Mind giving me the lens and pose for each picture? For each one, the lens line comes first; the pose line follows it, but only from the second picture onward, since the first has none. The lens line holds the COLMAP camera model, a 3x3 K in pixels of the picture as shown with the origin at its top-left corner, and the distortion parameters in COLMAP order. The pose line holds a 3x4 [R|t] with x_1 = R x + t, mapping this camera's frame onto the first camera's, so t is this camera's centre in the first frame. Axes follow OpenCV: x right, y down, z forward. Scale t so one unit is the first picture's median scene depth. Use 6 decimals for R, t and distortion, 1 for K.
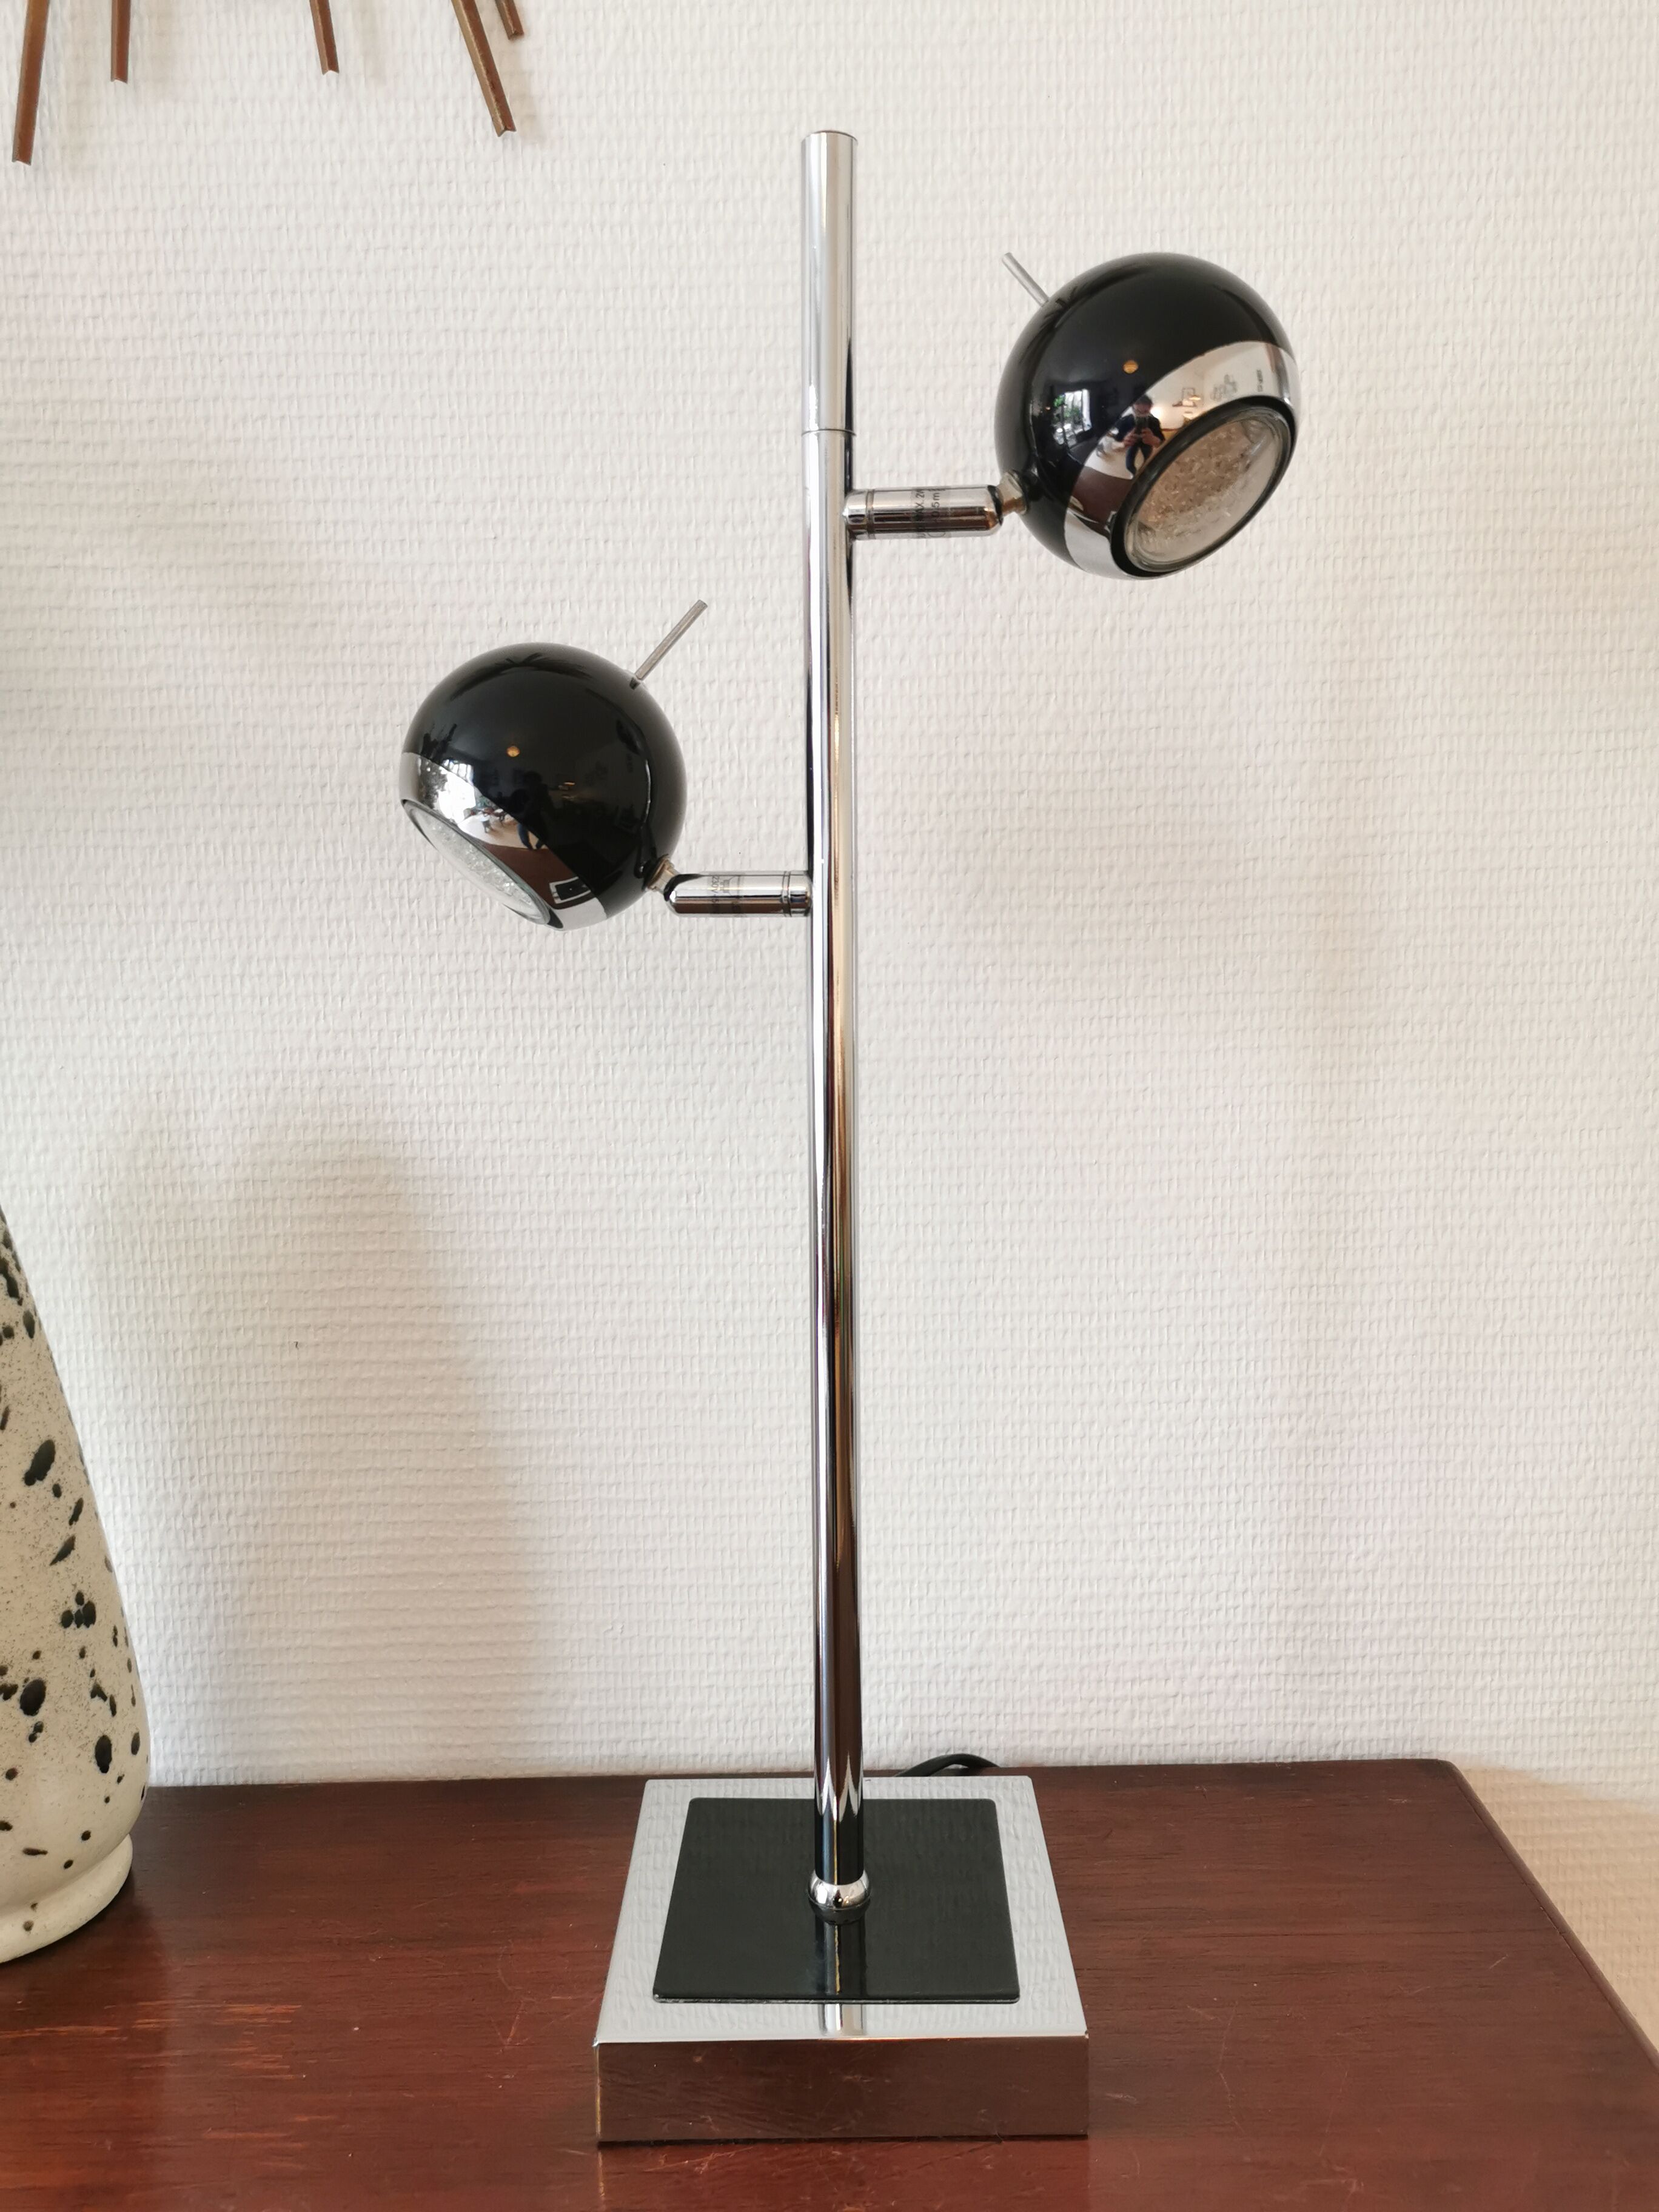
lens RADIAL K [[1773.8, 0, 844.0], [0, 1773.8, 1105.3], [0, 0, 1]] dist [0.047024, -0.068402]
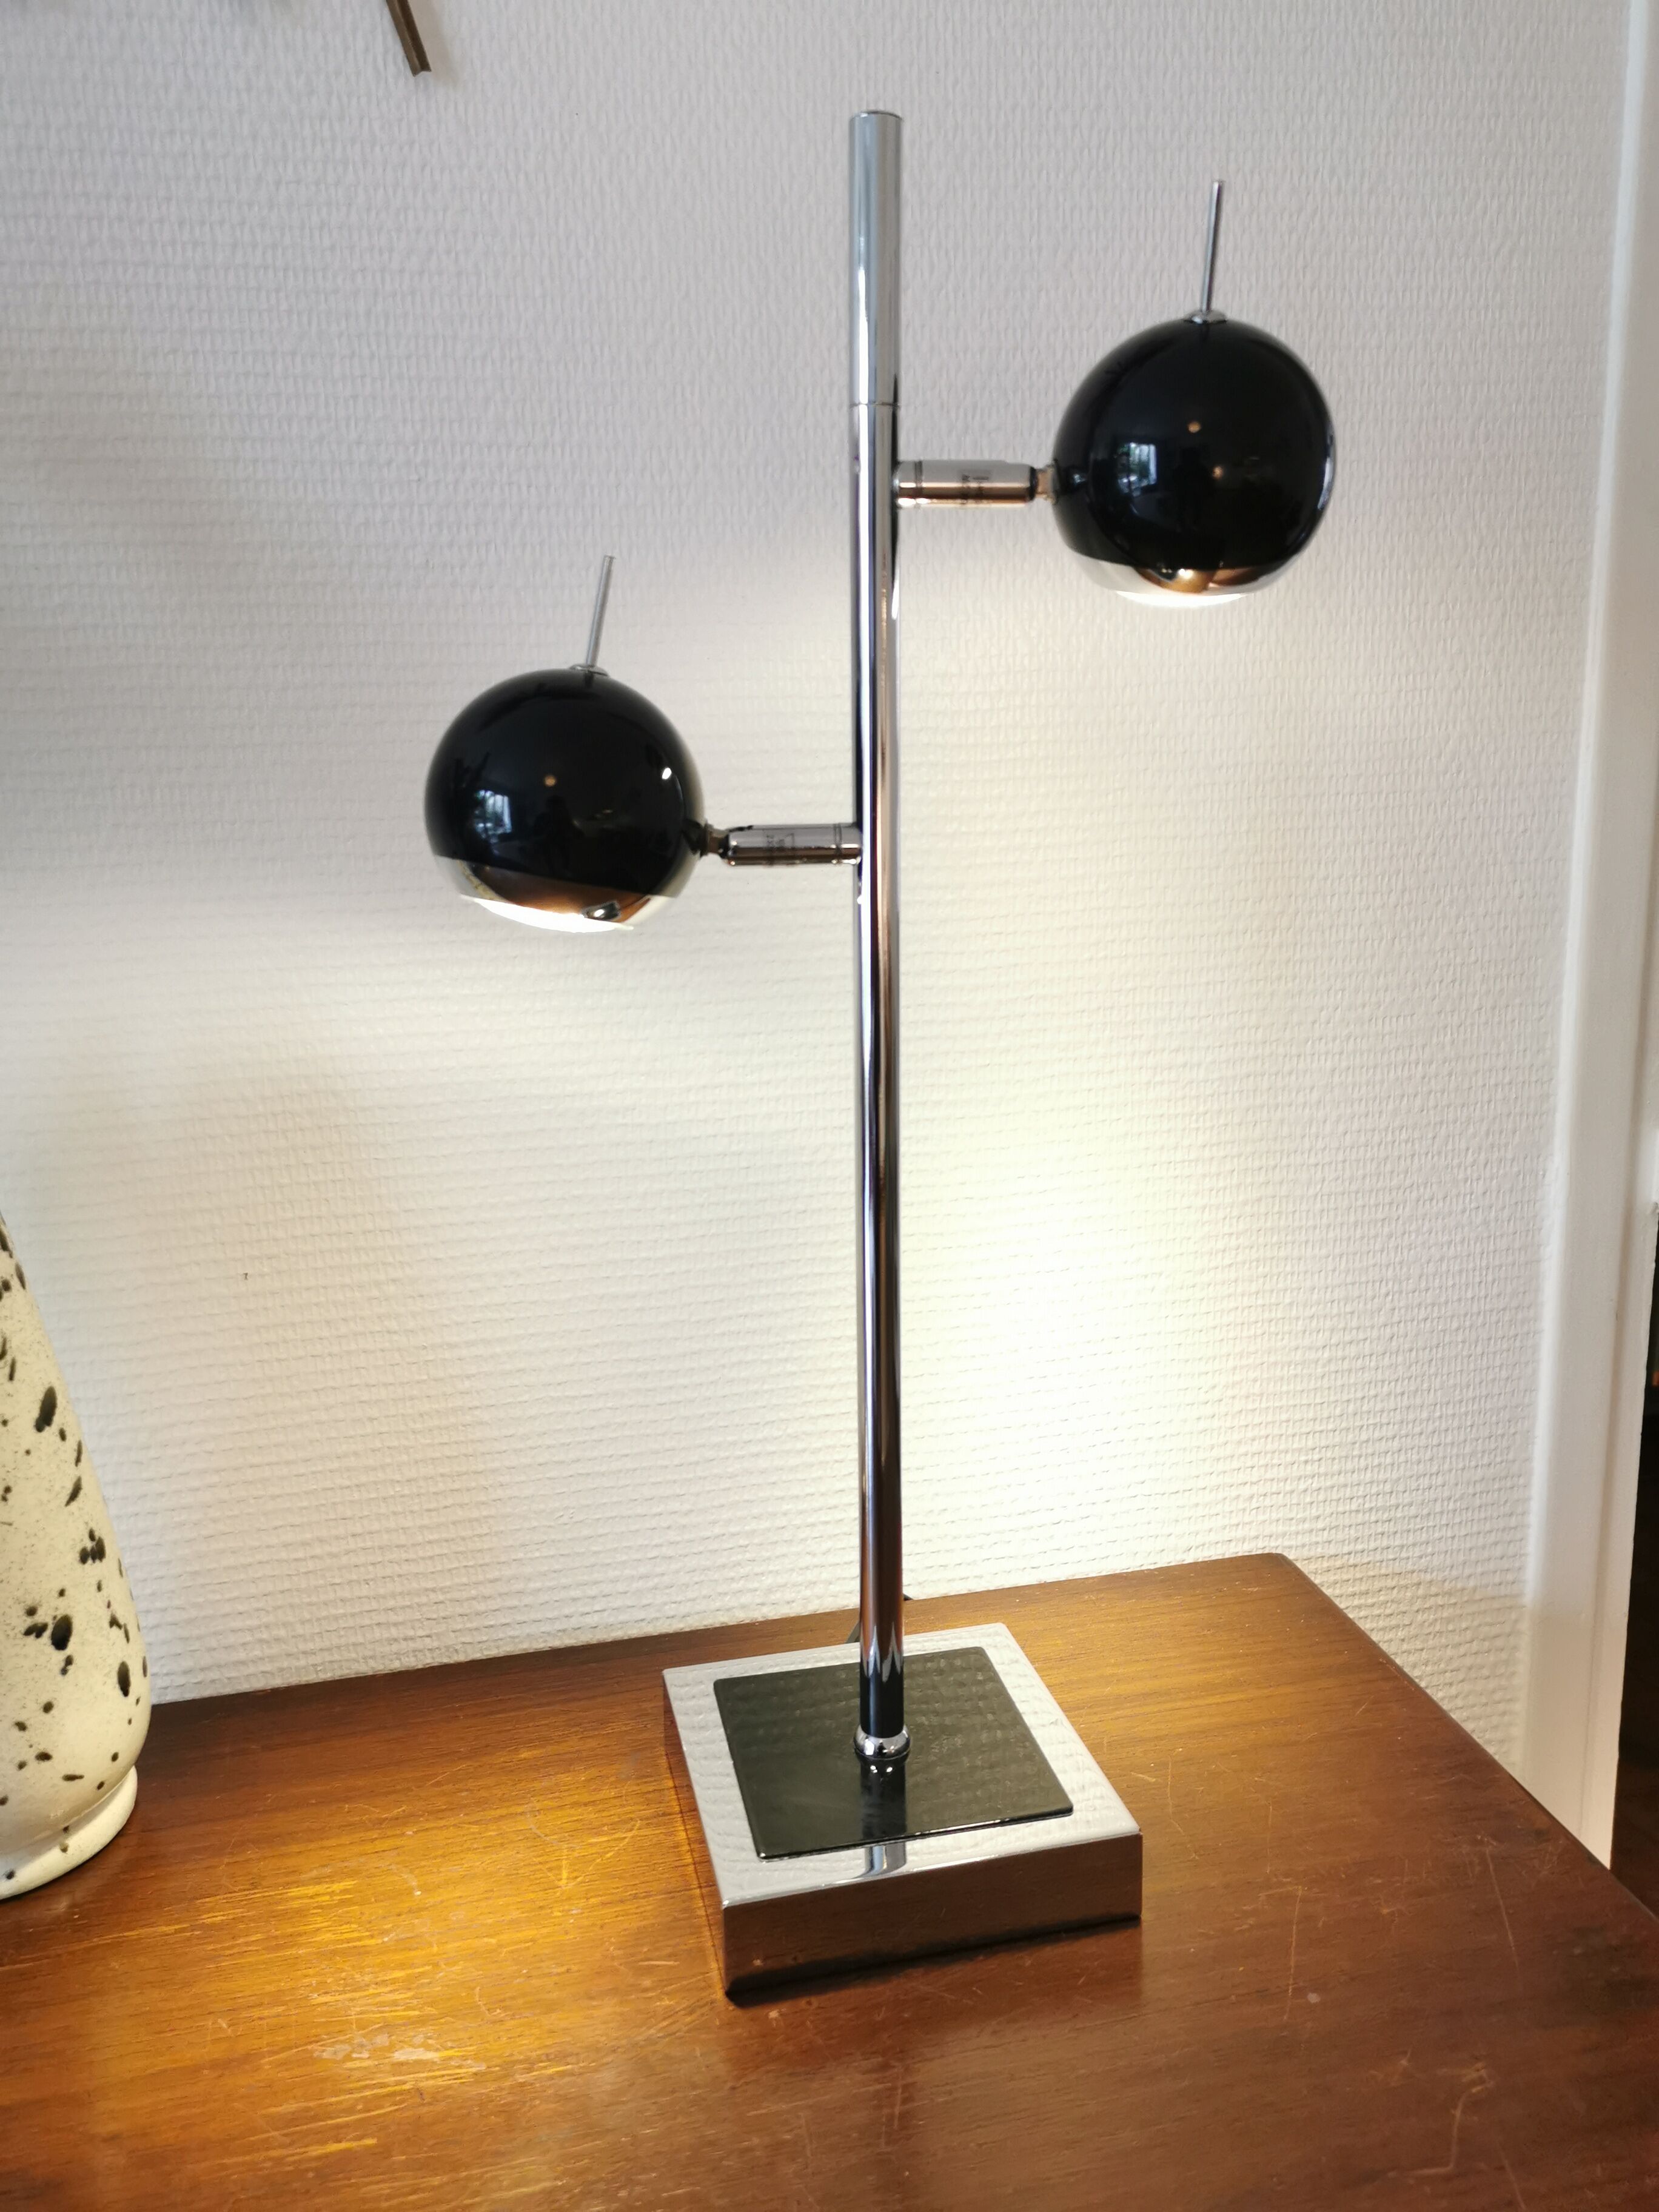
lens RADIAL K [[1773.8, 0, 854.1], [0, 1773.8, 1120.1], [0, 0, 1]] dist [0.047024, -0.068402]
pose [[0.975546, -0.052509, 0.213433, -0.185965], [0.035579, 0.995964, 0.082405, -0.028523], [-0.216899, -0.072796, 0.973476, -0.072425]]
